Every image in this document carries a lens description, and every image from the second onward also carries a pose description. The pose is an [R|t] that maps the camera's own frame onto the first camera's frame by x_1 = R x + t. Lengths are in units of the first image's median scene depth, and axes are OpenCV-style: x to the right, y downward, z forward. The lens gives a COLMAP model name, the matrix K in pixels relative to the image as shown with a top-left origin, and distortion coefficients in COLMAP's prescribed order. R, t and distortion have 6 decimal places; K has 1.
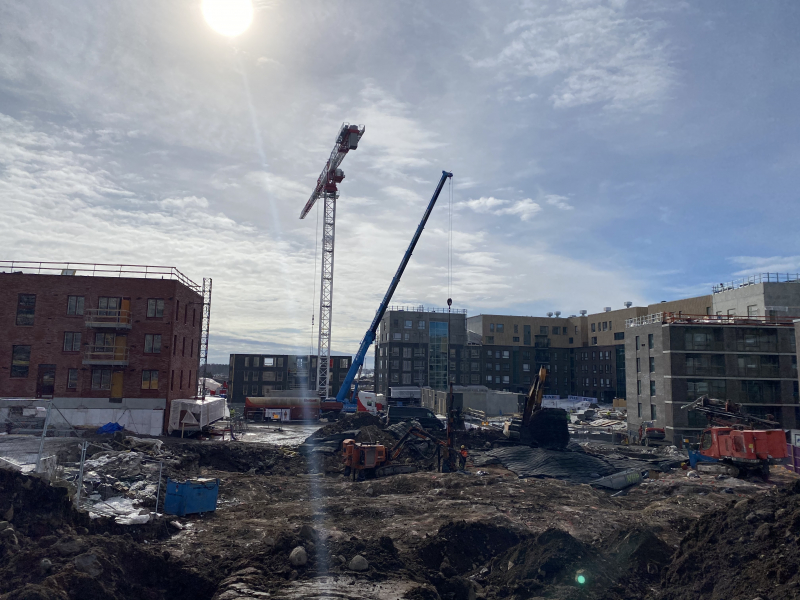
lens RADIAL K [[602.2, 0, 400.3], [0, 602.2, 298.9], [0, 0, 1]] dist [0.013374, -0.016895]
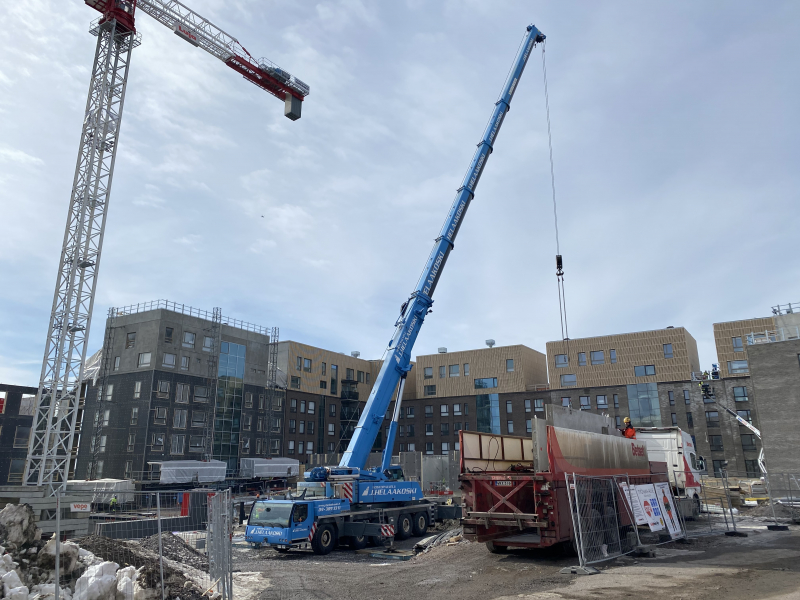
lens RADIAL K [[602.2, 0, 397.4], [0, 602.2, 295.5], [0, 0, 1]] dist [0.013374, -0.016895]
pose [[0.690708, 0.171771, 0.702436, -0.235070], [-0.061558, 0.981819, -0.179559, 0.086362], [-0.720509, 0.080782, 0.688725, 0.494164]]
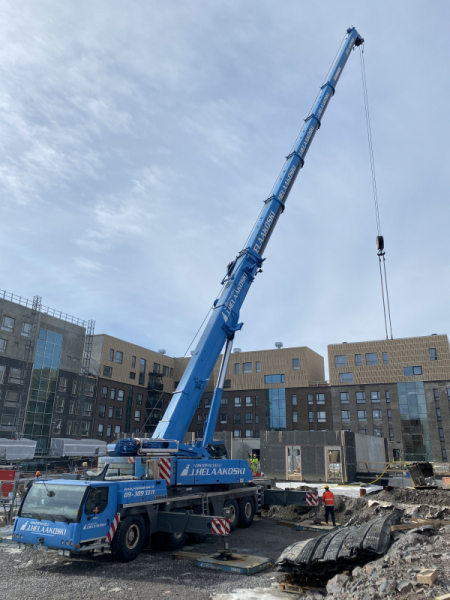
lens RADIAL K [[451.6, 0, 228.1], [0, 451.6, 302.7], [0, 0, 1]] dist [0.013374, -0.016895]
pose [[0.622511, 0.235980, 0.746186, -0.176499], [-0.090816, 0.968798, -0.230616, 0.100023], [-0.777324, 0.075796, 0.624518, 0.566053]]
